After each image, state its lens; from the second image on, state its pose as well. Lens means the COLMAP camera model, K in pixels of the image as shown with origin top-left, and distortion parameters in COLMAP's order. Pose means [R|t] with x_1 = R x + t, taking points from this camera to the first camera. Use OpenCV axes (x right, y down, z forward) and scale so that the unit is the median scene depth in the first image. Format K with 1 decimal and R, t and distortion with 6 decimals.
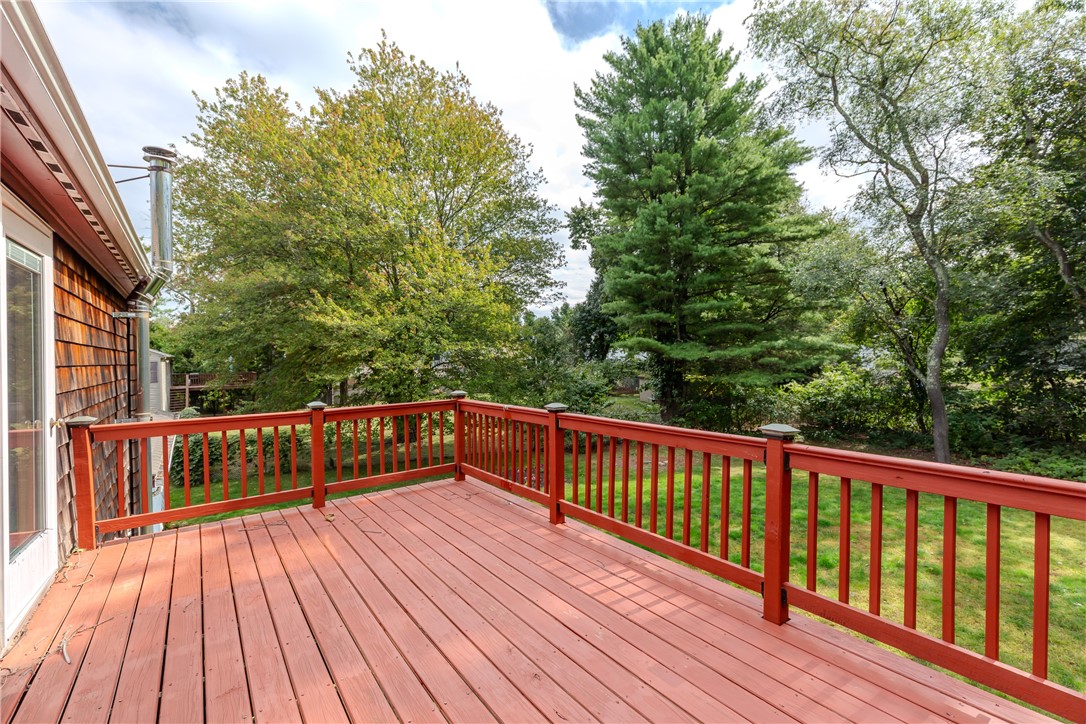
lens RADIAL K [[485.4, 0, 545.3], [0, 485.4, 357.8], [0, 0, 1]] dist [0.002143, -0.000289]
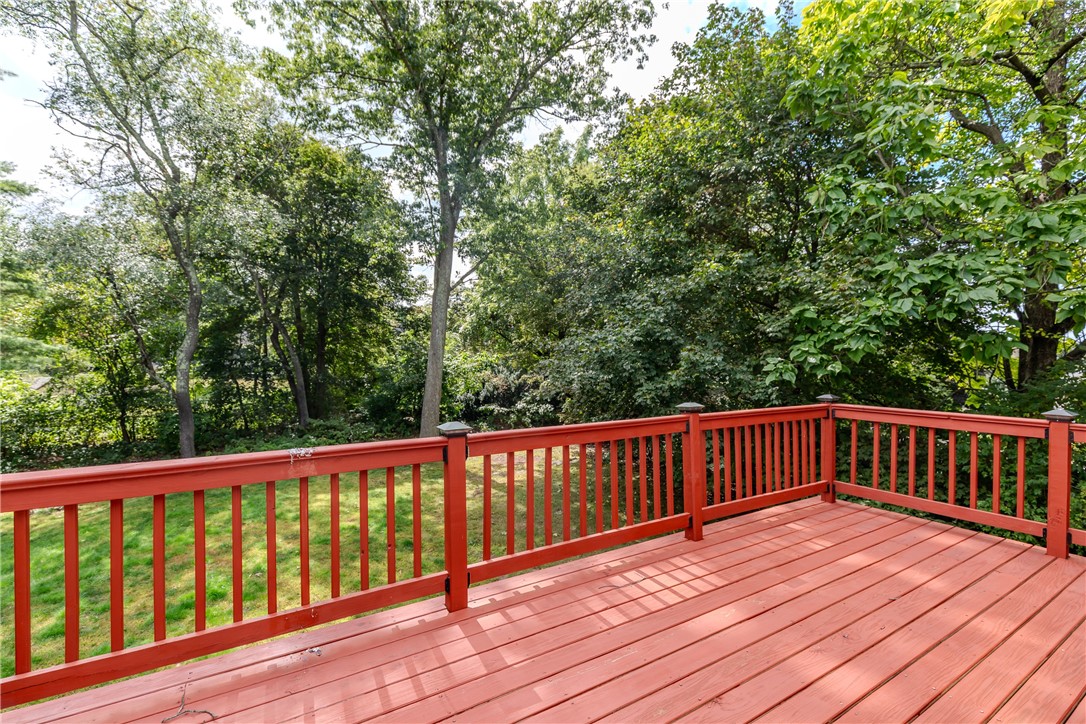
lens RADIAL K [[483.8, 0, 544.7], [0, 483.8, 365.3], [0, 0, 1]] dist [0.008077, -0.000165]
pose [[0.078801, -0.007340, 0.996863, -0.649311], [0.001260, 0.999973, 0.007263, 0.010233], [-0.996890, 0.000684, 0.078808, 0.875256]]
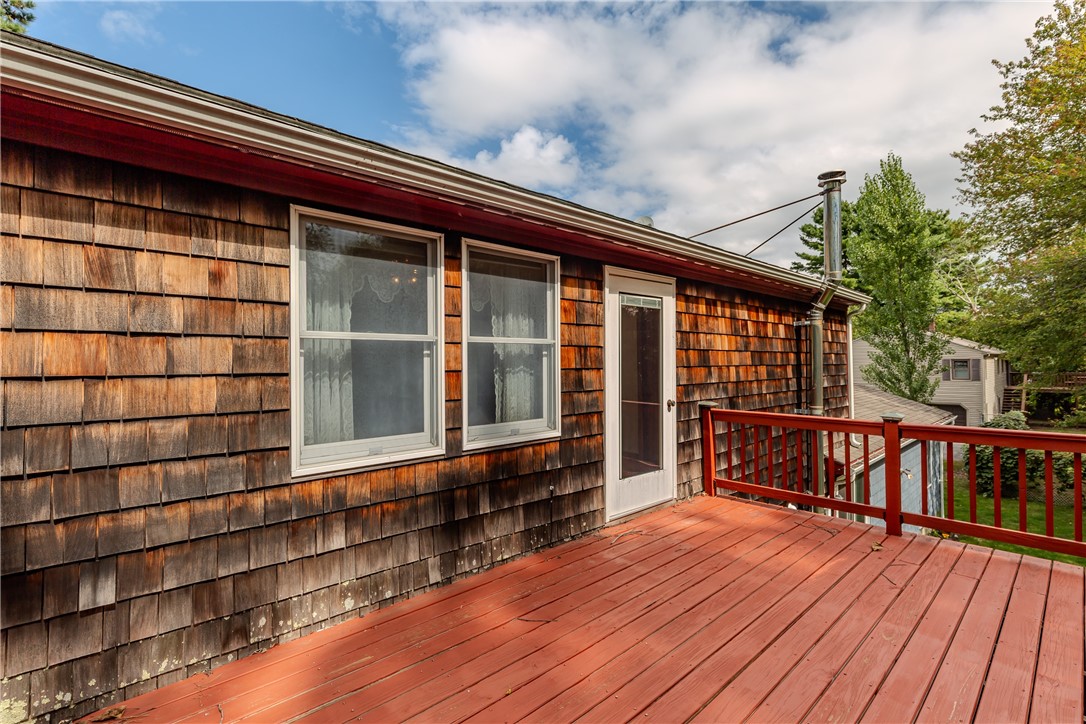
lens RADIAL K [[482.4, 0, 539.8], [0, 482.4, 360.7], [0, 0, 1]] dist [-0.010751, -0.000197]
pose [[0.101279, 0.013871, -0.994761, 0.377392], [0.001207, 0.999900, 0.014065, -0.018194], [0.994857, -0.002626, 0.101252, 0.342021]]
